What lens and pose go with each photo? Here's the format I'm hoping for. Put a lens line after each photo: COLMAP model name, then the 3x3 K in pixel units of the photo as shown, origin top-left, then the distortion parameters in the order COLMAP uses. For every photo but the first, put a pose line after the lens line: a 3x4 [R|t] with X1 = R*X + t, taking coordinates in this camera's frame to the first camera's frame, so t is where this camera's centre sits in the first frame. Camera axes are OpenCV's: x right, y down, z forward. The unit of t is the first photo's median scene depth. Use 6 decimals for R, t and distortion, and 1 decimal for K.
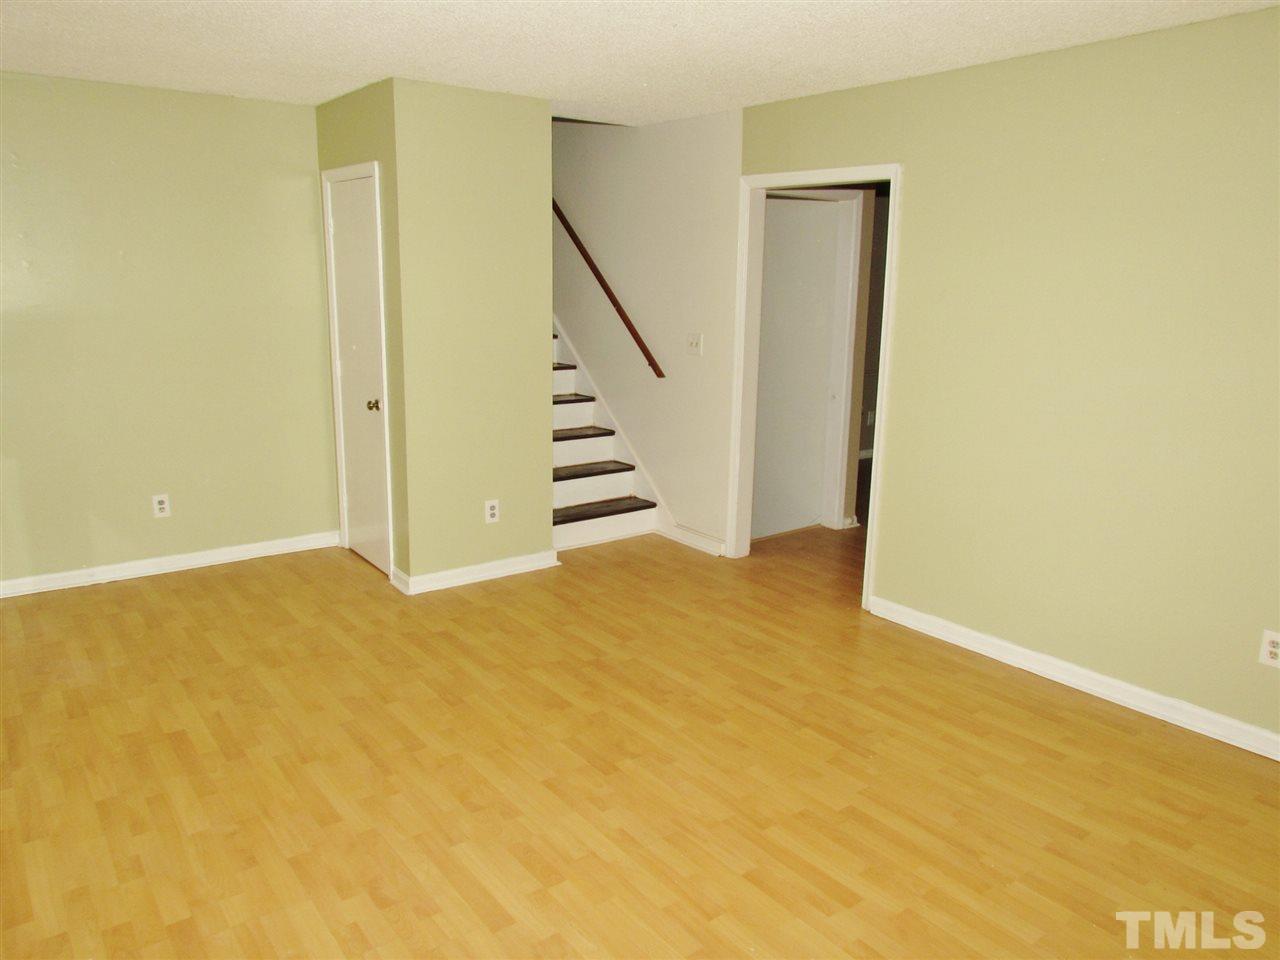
lens RADIAL K [[911.9, 0, 638.9], [0, 911.9, 477.7], [0, 0, 1]] dist [-0.017938, 0.003354]
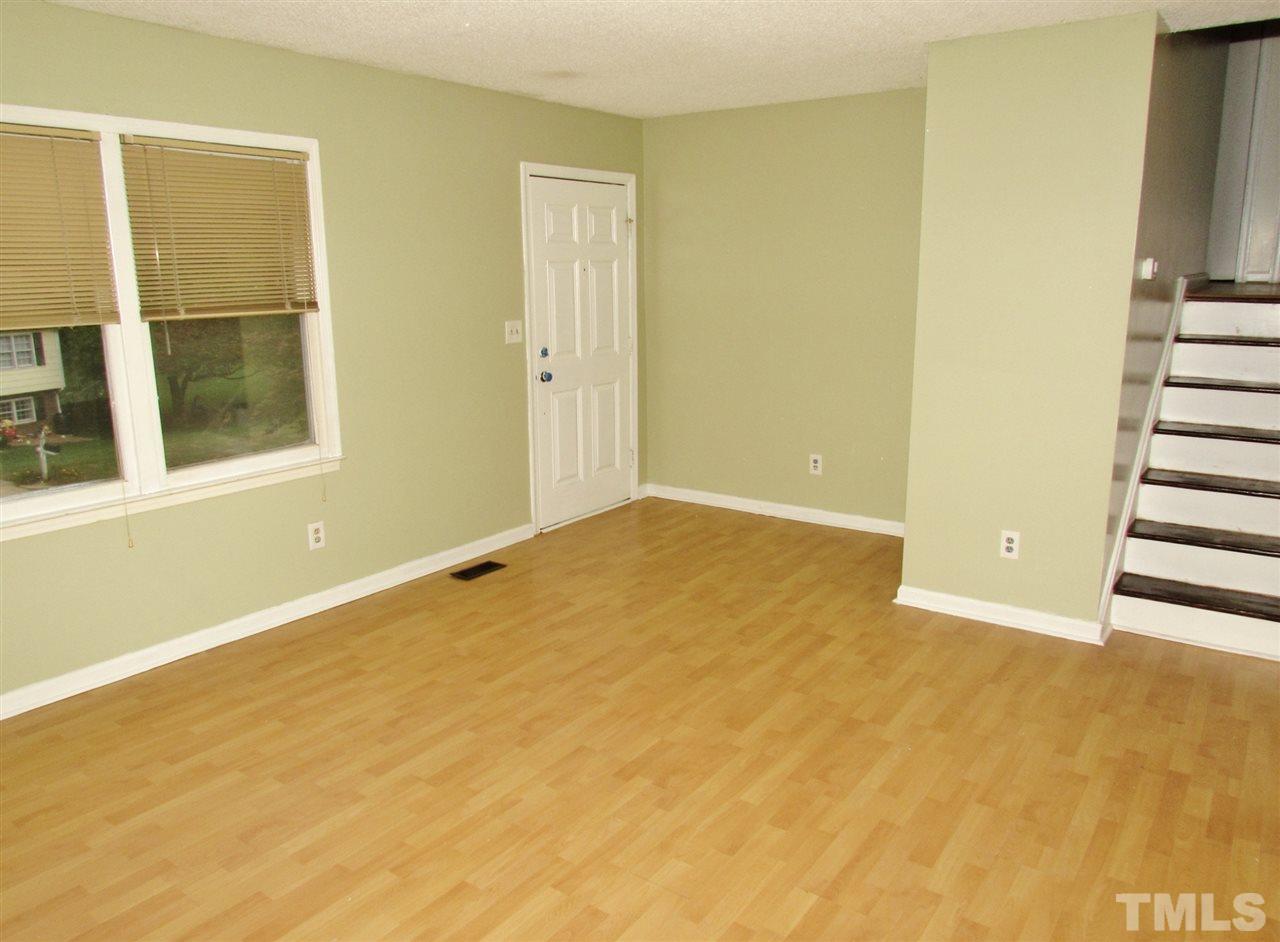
lens RADIAL K [[936.0, 0, 636.4], [0, 936.0, 466.8], [0, 0, 1]] dist [-0.027351, -0.002447]
pose [[0.291211, 0.182607, -0.939069, 0.692996], [-0.193905, 0.972505, 0.128978, -0.099624], [0.936801, 0.144531, 0.318613, 0.552823]]
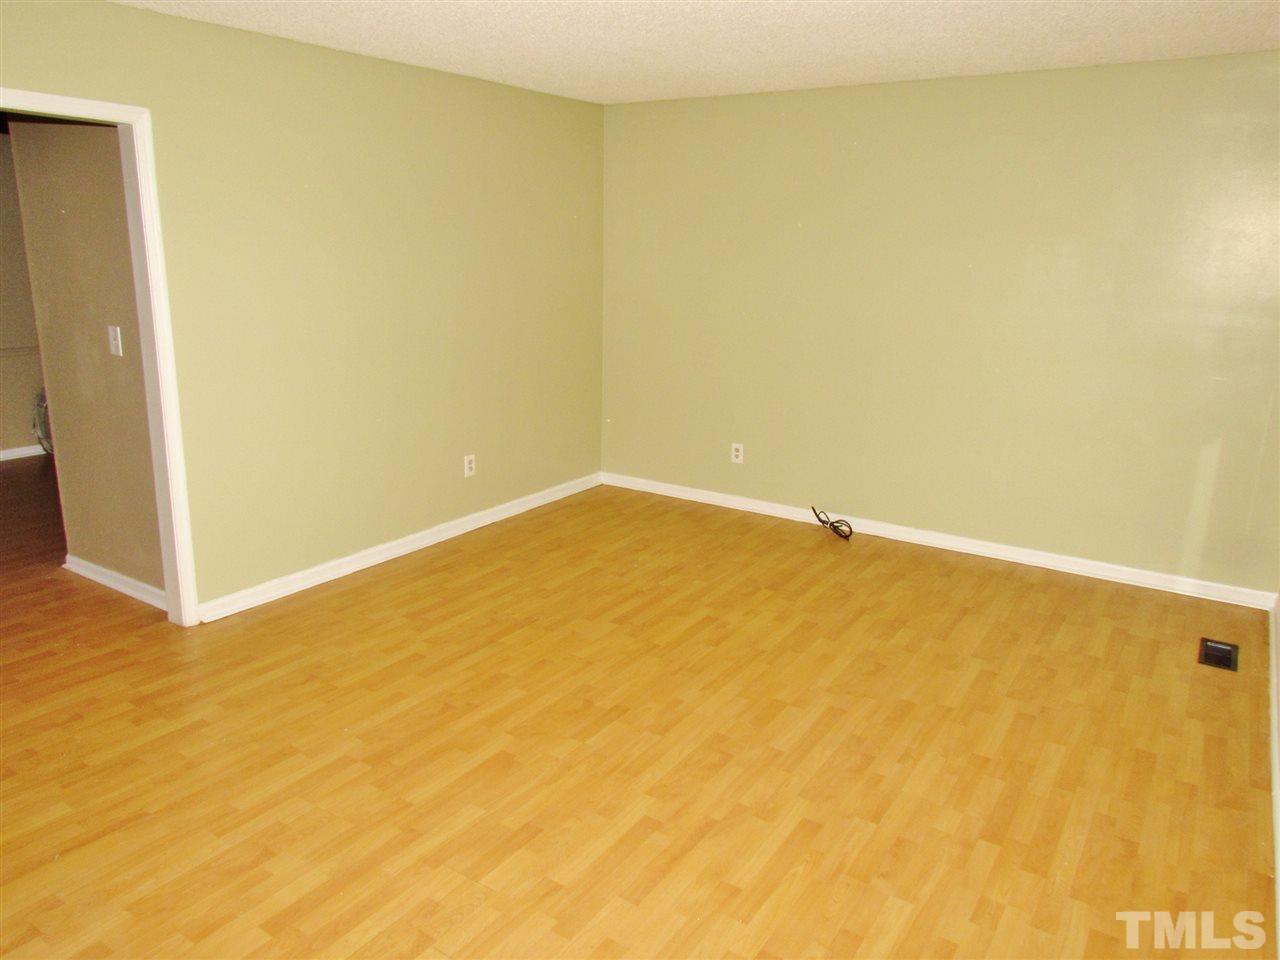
lens RADIAL K [[911.9, 0, 645.7], [0, 911.9, 480.8], [0, 0, 1]] dist [-0.017938, 0.003354]
pose [[-0.333910, -0.258493, 0.906469, -0.808728], [0.175414, 0.927824, 0.329199, -0.241358], [-0.926139, 0.268930, -0.264467, 0.998299]]
